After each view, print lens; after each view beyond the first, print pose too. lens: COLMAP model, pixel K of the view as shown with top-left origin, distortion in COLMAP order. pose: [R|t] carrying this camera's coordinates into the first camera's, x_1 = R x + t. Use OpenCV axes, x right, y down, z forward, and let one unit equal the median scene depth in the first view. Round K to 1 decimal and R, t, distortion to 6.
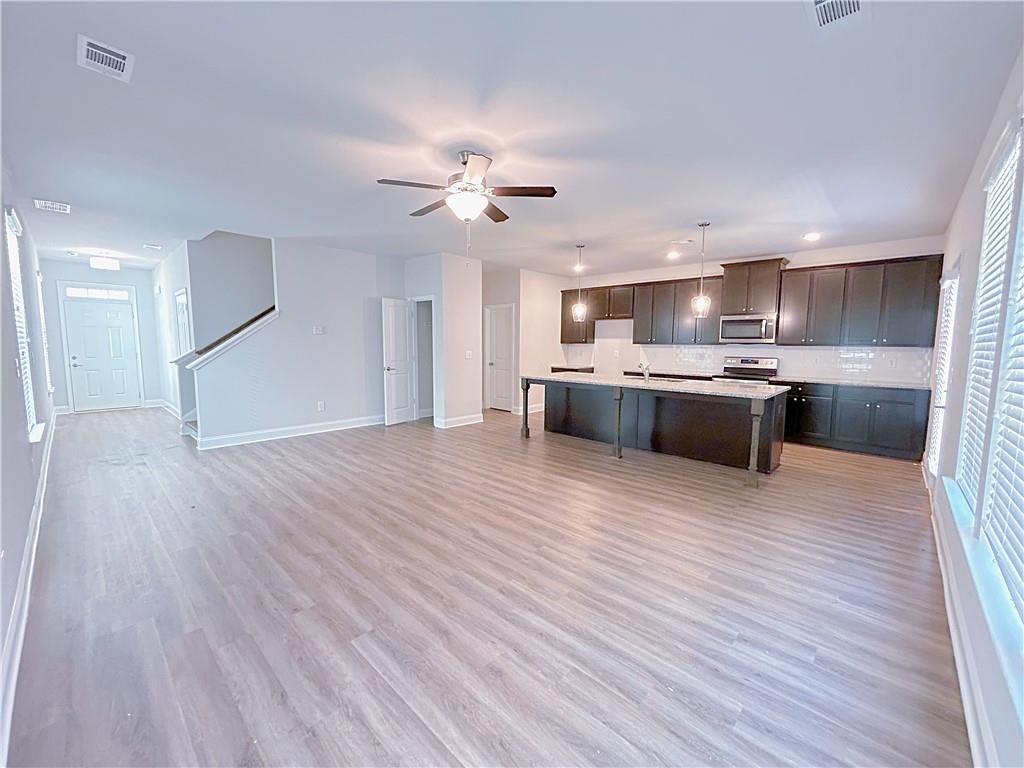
lens RADIAL K [[413.5, 0, 511.2], [0, 413.5, 382.9], [0, 0, 1]] dist [-0.000722, 0.000643]
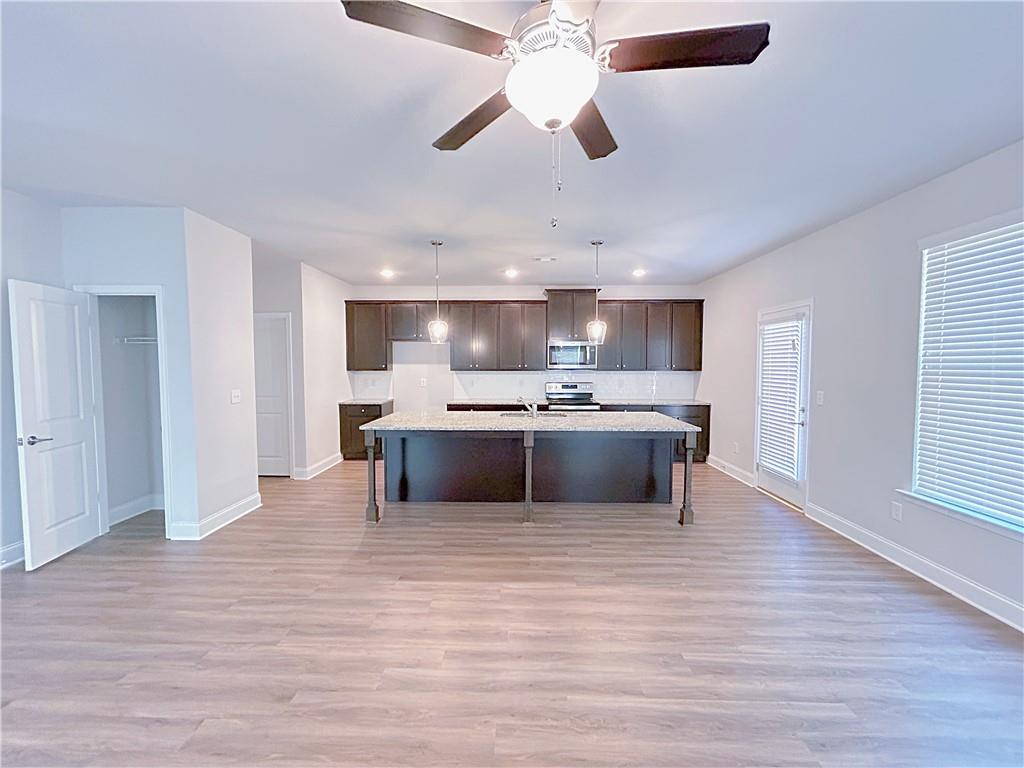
lens RADIAL K [[413.5, 0, 511.2], [0, 413.5, 382.9], [0, 0, 1]] dist [-0.000722, 0.000643]
pose [[0.744400, -0.040274, 0.666518, -0.228122], [0.071359, 0.997261, -0.019439, -0.055307], [-0.663910, 0.062033, 0.745235, 0.361914]]
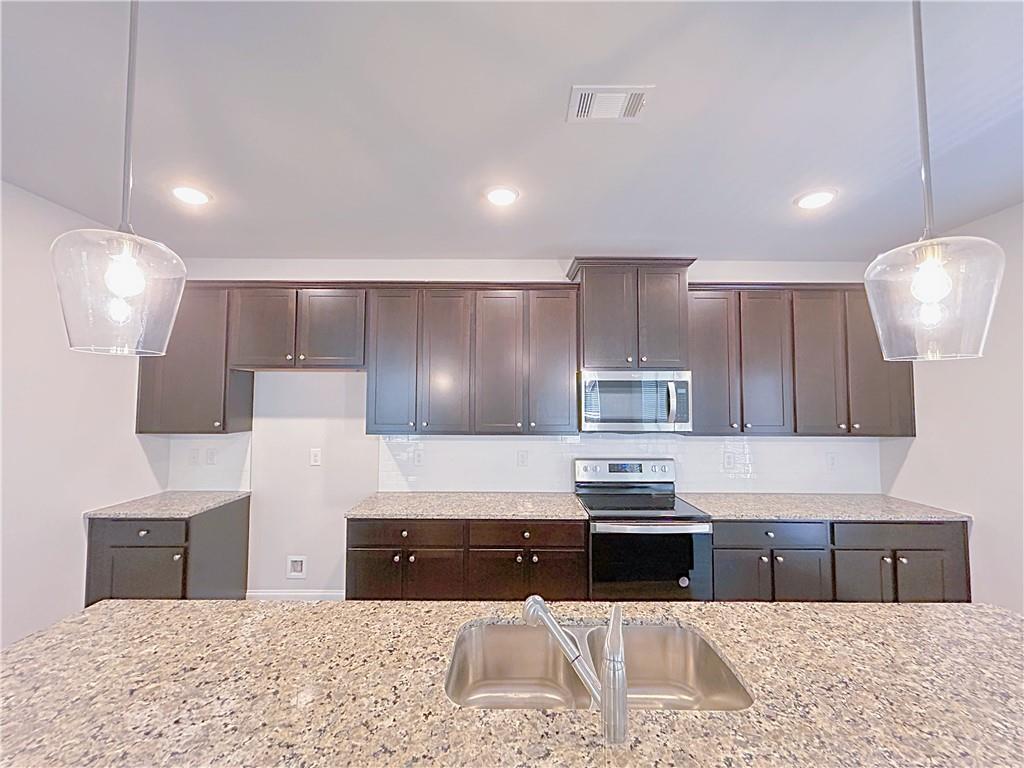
lens RADIAL K [[413.5, 0, 511.2], [0, 413.5, 382.9], [0, 0, 1]] dist [-0.000722, 0.000643]
pose [[0.730012, 0.027994, 0.682861, 0.162045], [0.068653, 0.991103, -0.114025, -0.111845], [-0.679978, 0.130120, 0.721595, 0.790334]]
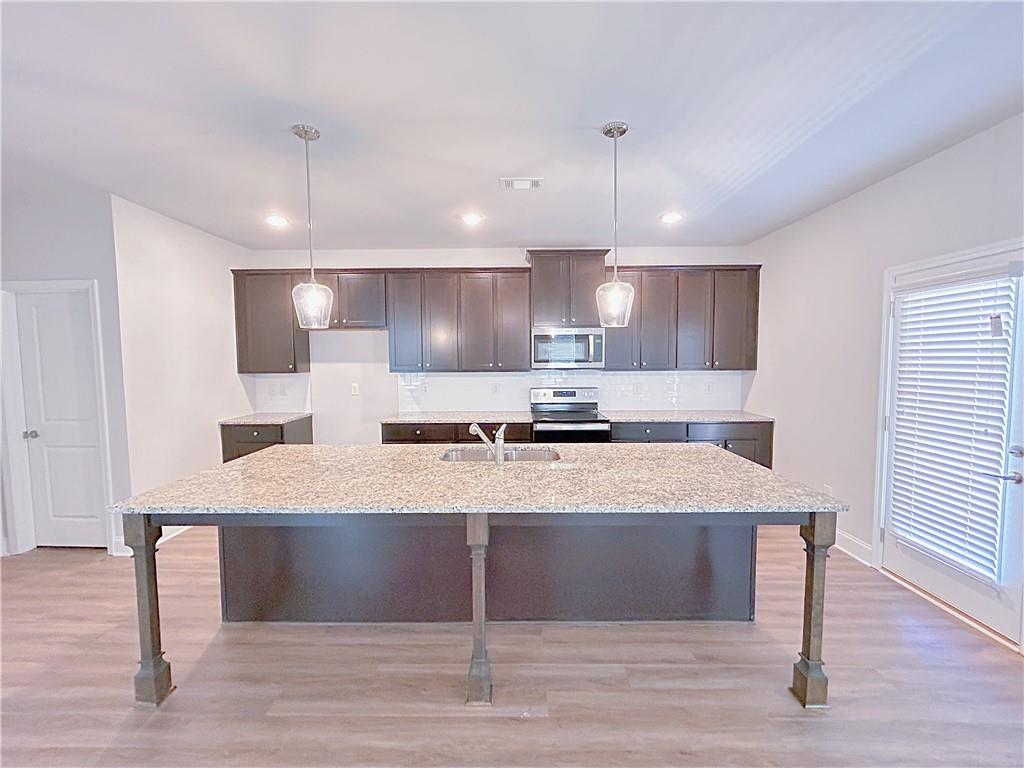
lens RADIAL K [[413.5, 0, 511.2], [0, 413.5, 382.9], [0, 0, 1]] dist [-0.000722, 0.000643]
pose [[0.736142, -0.055615, 0.674538, 0.034669], [0.079081, 0.996860, -0.004113, -0.080470], [-0.672191, 0.056370, 0.738229, 0.580991]]
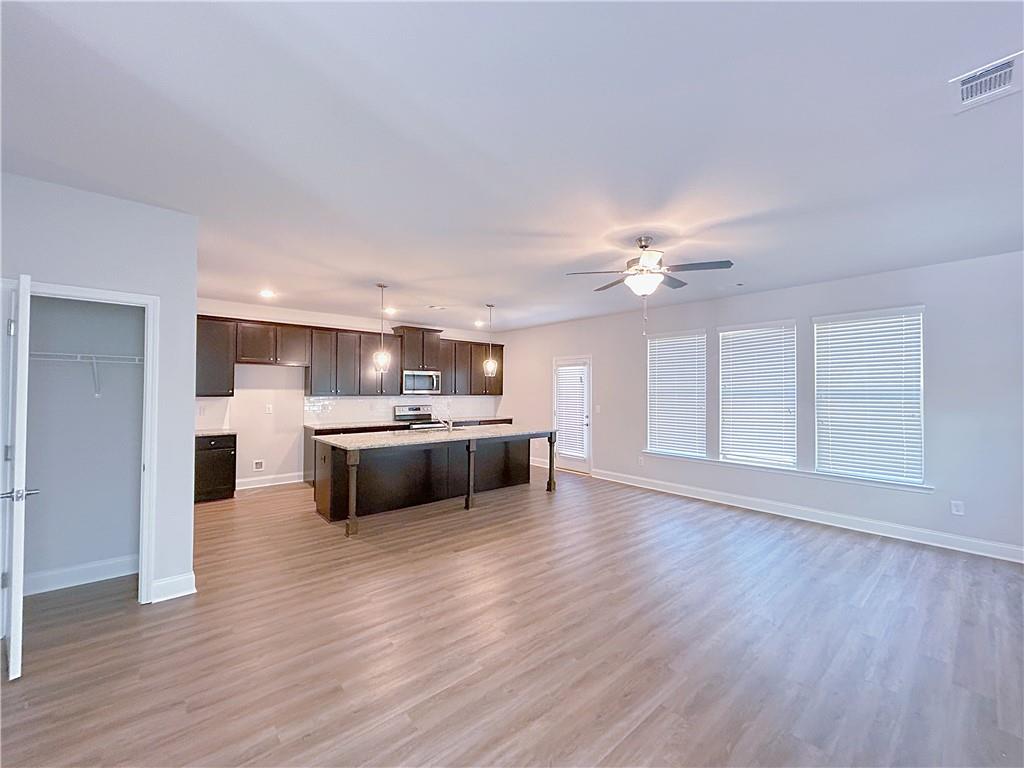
lens RADIAL K [[413.5, 0, 511.2], [0, 413.5, 382.9], [0, 0, 1]] dist [-0.000722, 0.000643]
pose [[0.100783, 0.008207, 0.994875, -0.637061], [0.092012, 0.995603, -0.017534, -0.086915], [-0.990644, 0.093308, 0.099585, 0.643597]]
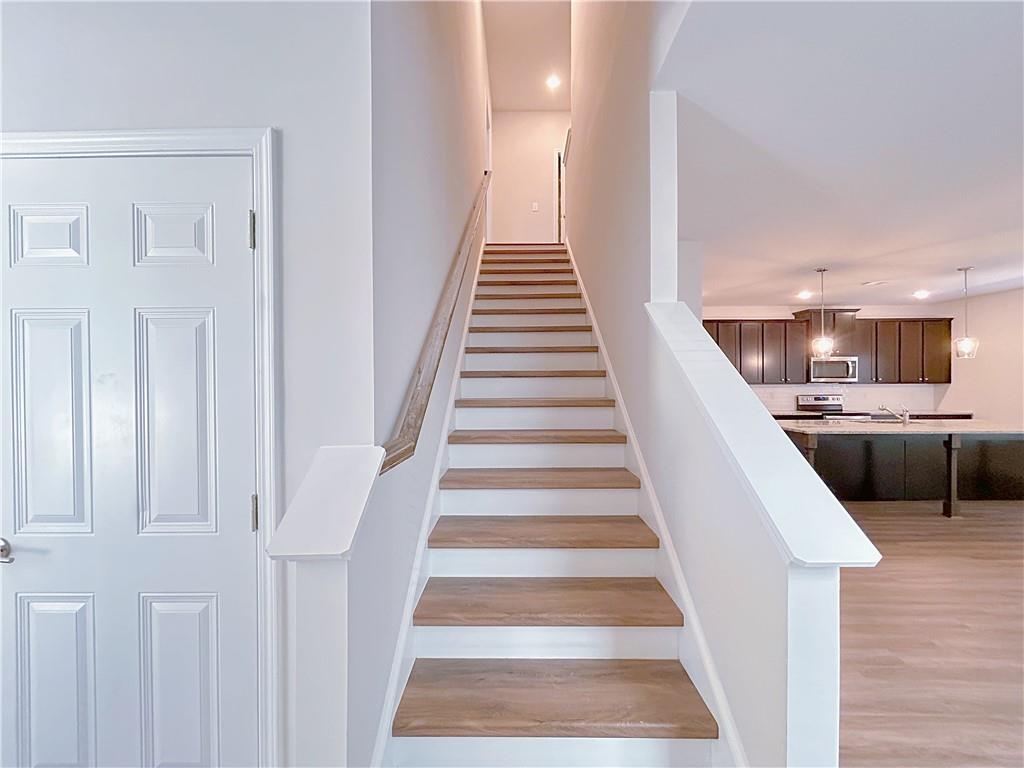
lens RADIAL K [[413.5, 0, 511.2], [0, 413.5, 382.9], [0, 0, 1]] dist [-0.000722, 0.000643]
pose [[0.738490, -0.013558, 0.674128, -0.837487], [0.075884, 0.995117, -0.063116, -0.093833], [-0.669981, 0.097766, 0.735913, 0.798781]]
